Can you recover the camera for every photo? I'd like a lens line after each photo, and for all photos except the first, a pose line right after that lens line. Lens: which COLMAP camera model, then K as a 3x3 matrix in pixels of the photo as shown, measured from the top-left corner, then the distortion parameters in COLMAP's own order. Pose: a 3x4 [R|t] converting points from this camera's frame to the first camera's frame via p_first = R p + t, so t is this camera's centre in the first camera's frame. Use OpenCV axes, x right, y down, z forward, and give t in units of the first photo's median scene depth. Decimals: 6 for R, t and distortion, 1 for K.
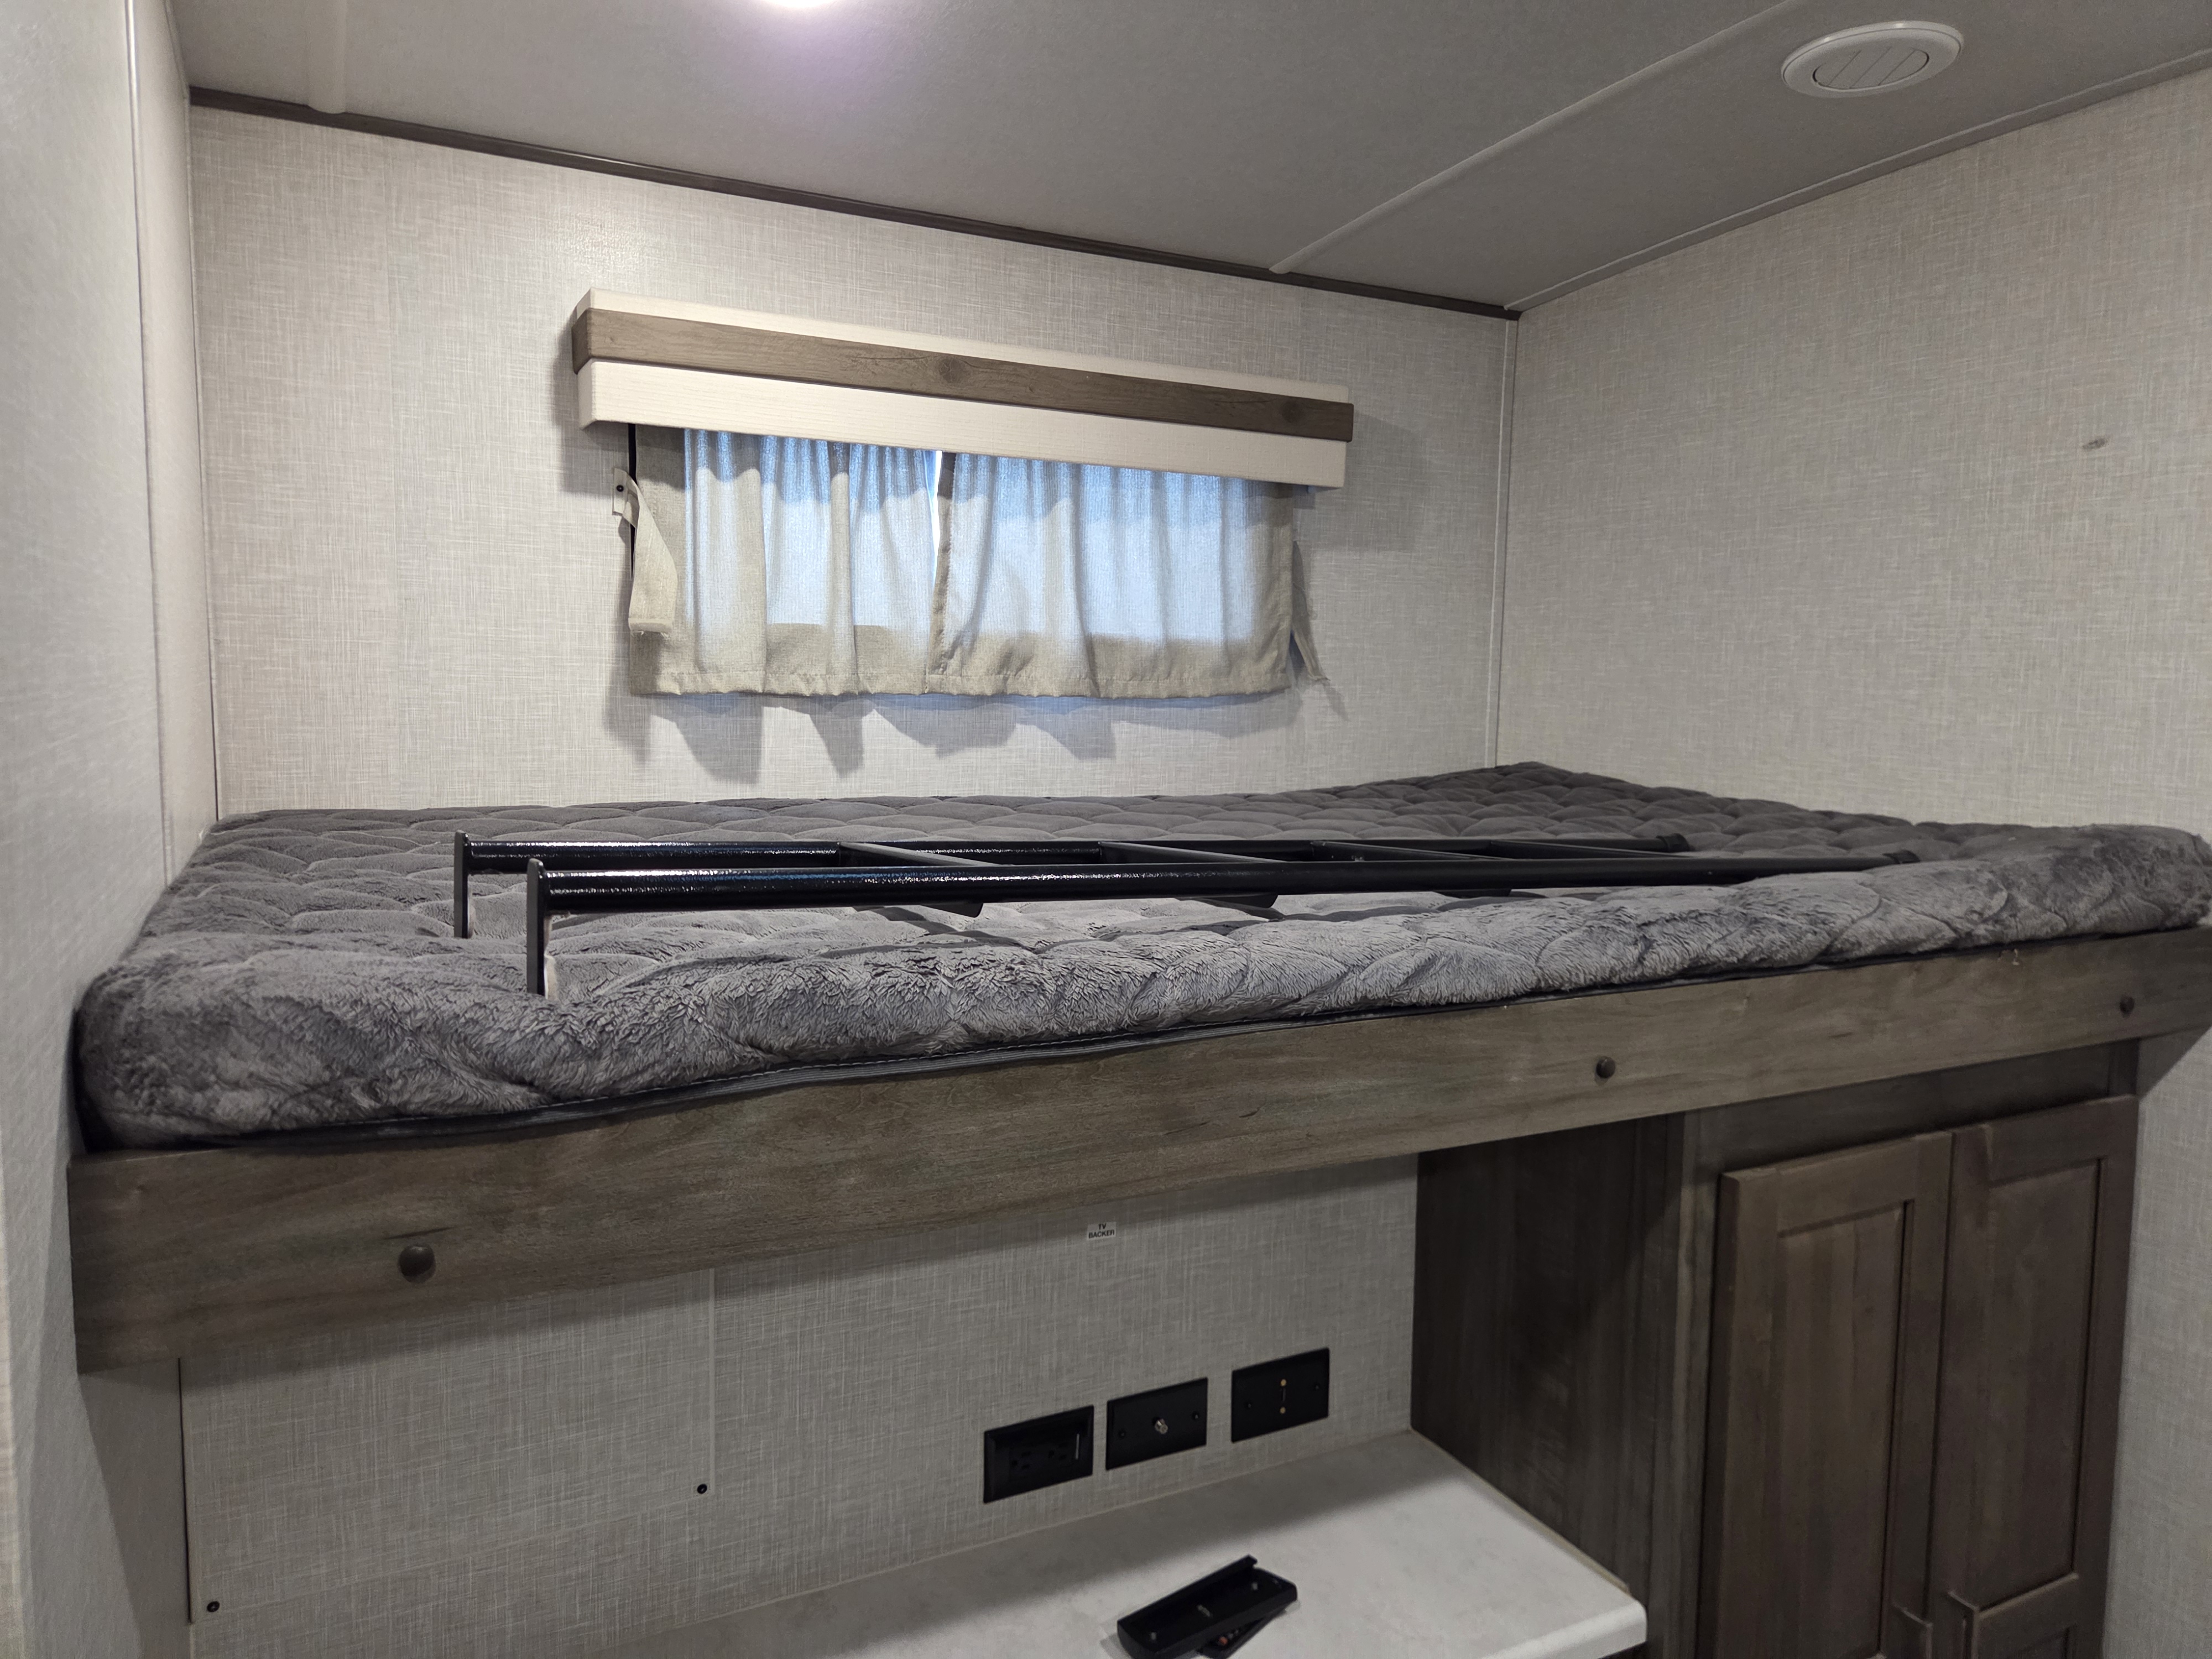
lens RADIAL K [[1492.4, 0, 1111.9], [0, 1492.4, 780.3], [0, 0, 1]] dist [0.062382, -0.057448]
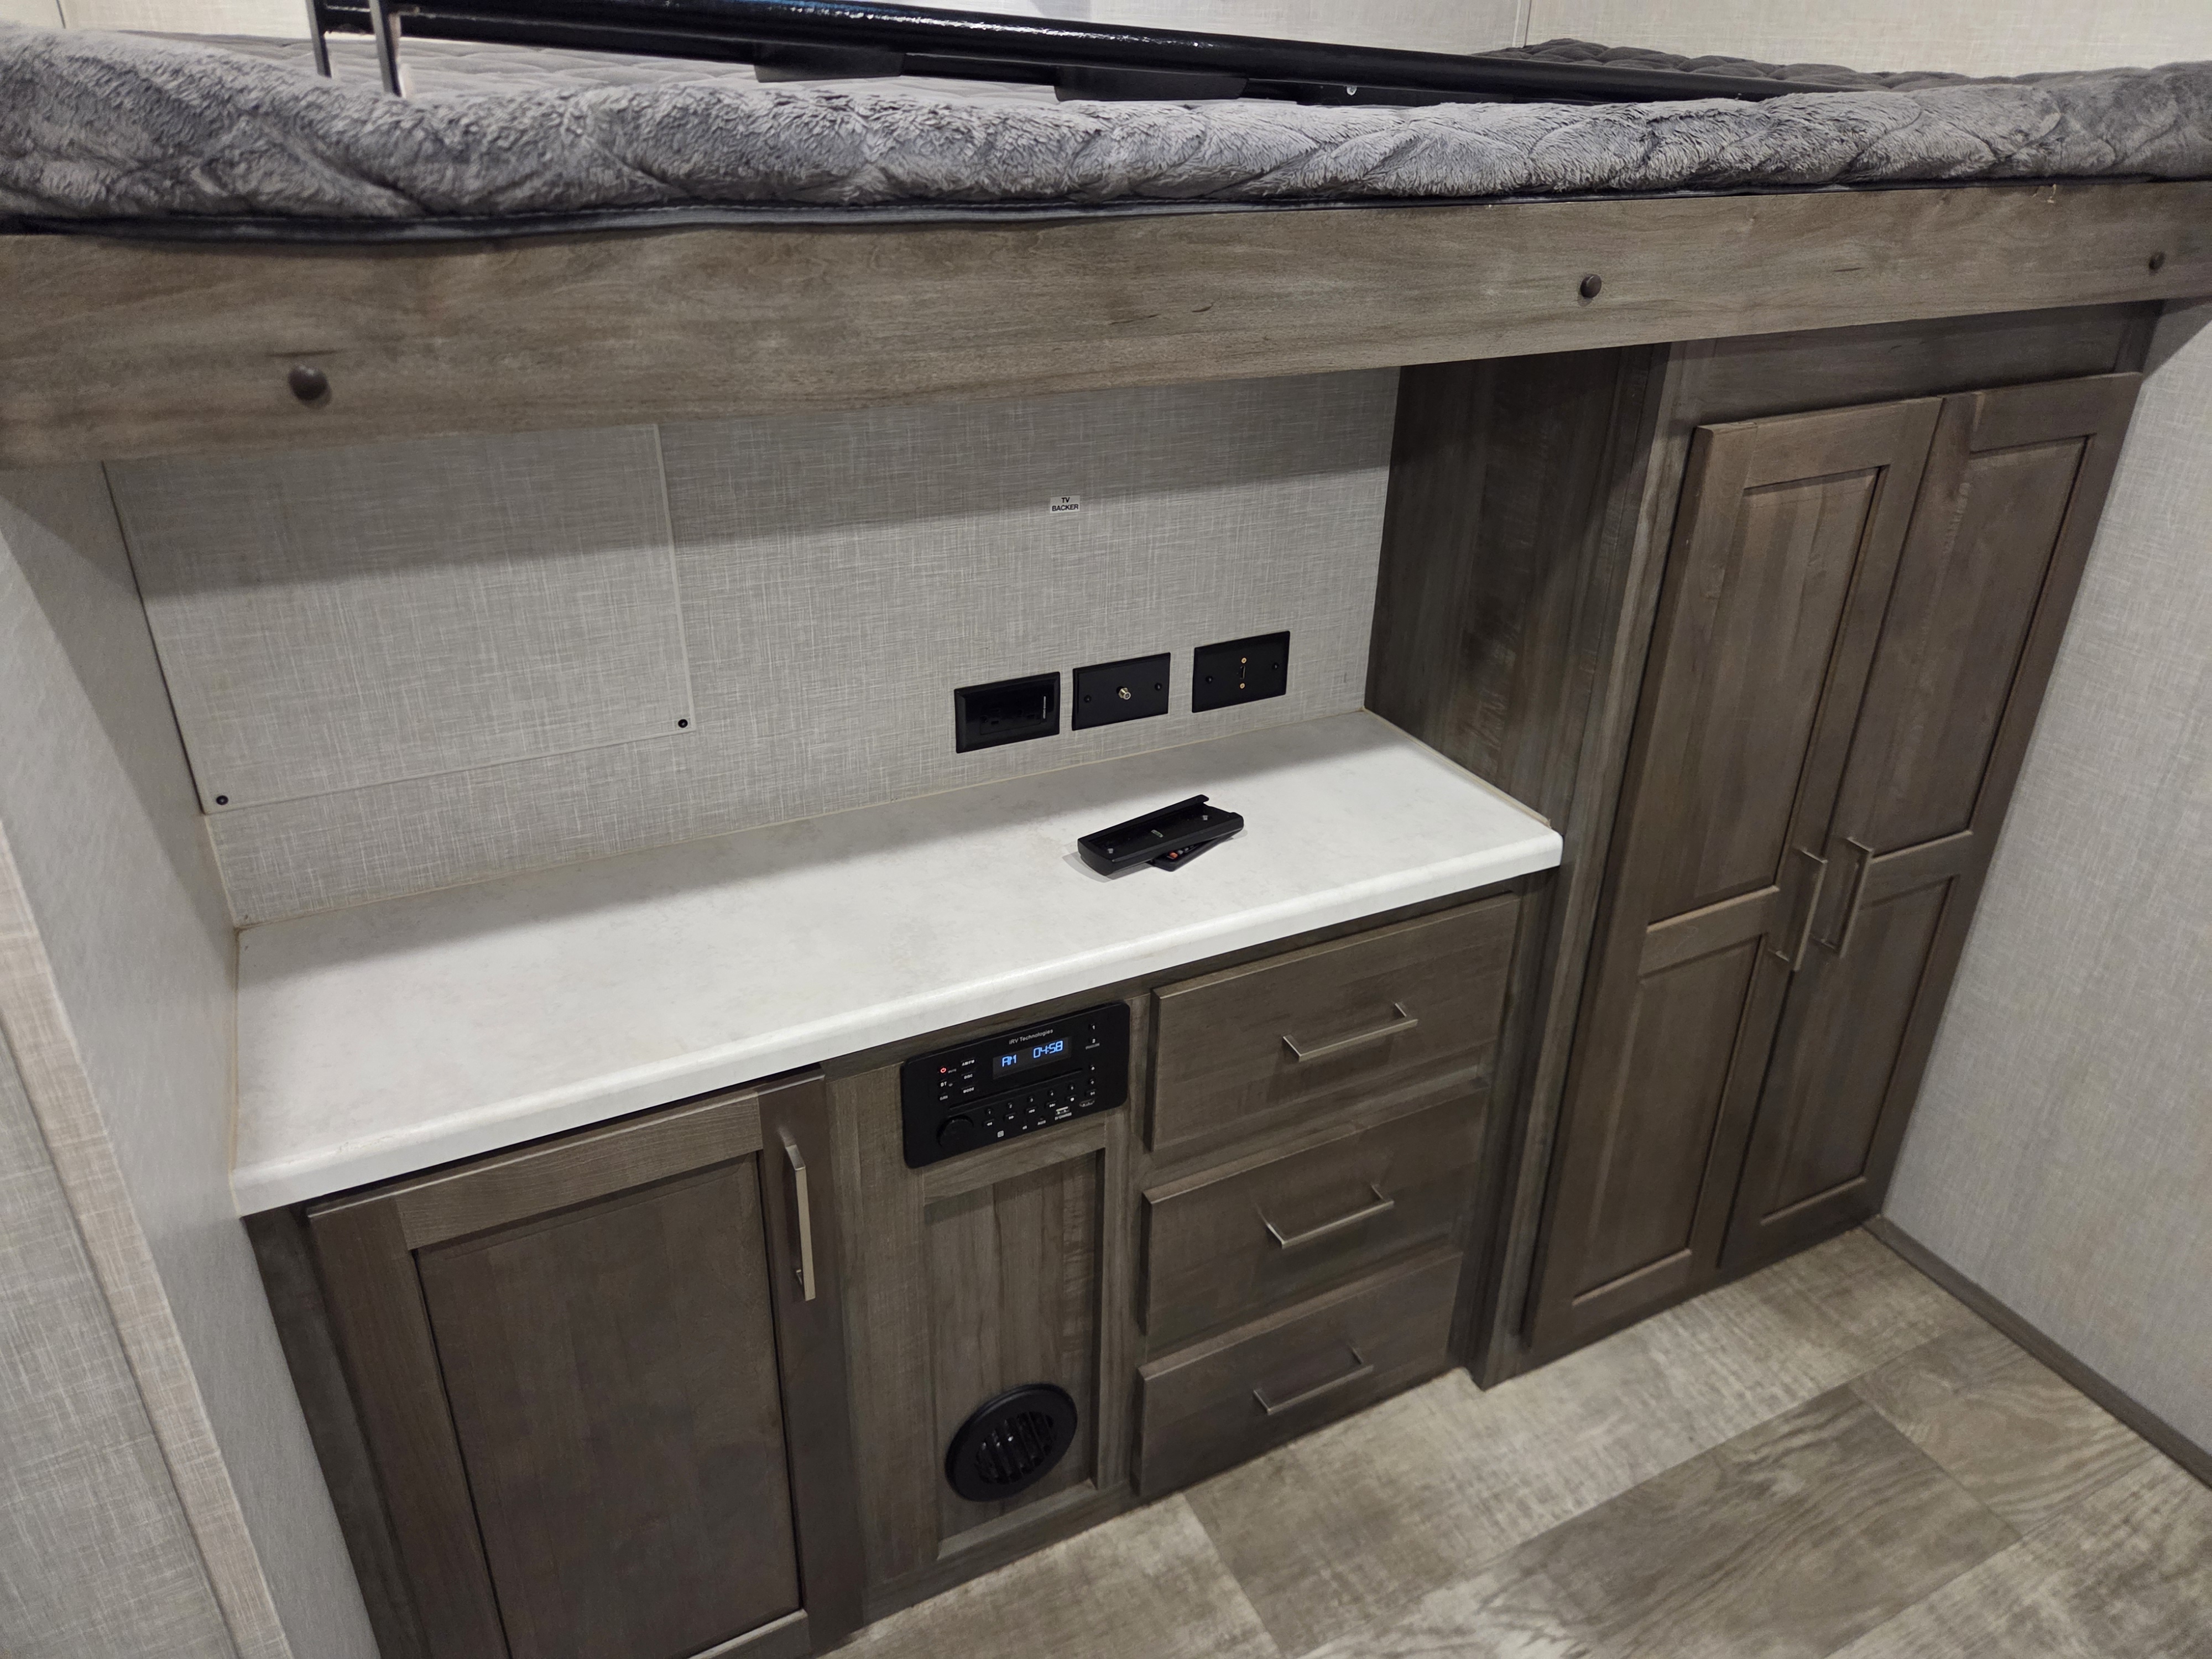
lens RADIAL K [[1492.4, 0, 1122.6], [0, 1492.4, 796.0], [0, 0, 1]] dist [0.062382, -0.057448]
pose [[0.999975, 0.005071, 0.004872, 0.031713], [-0.006525, 0.927429, 0.373942, 0.126900], [-0.002622, -0.373965, 0.927439, 0.010734]]
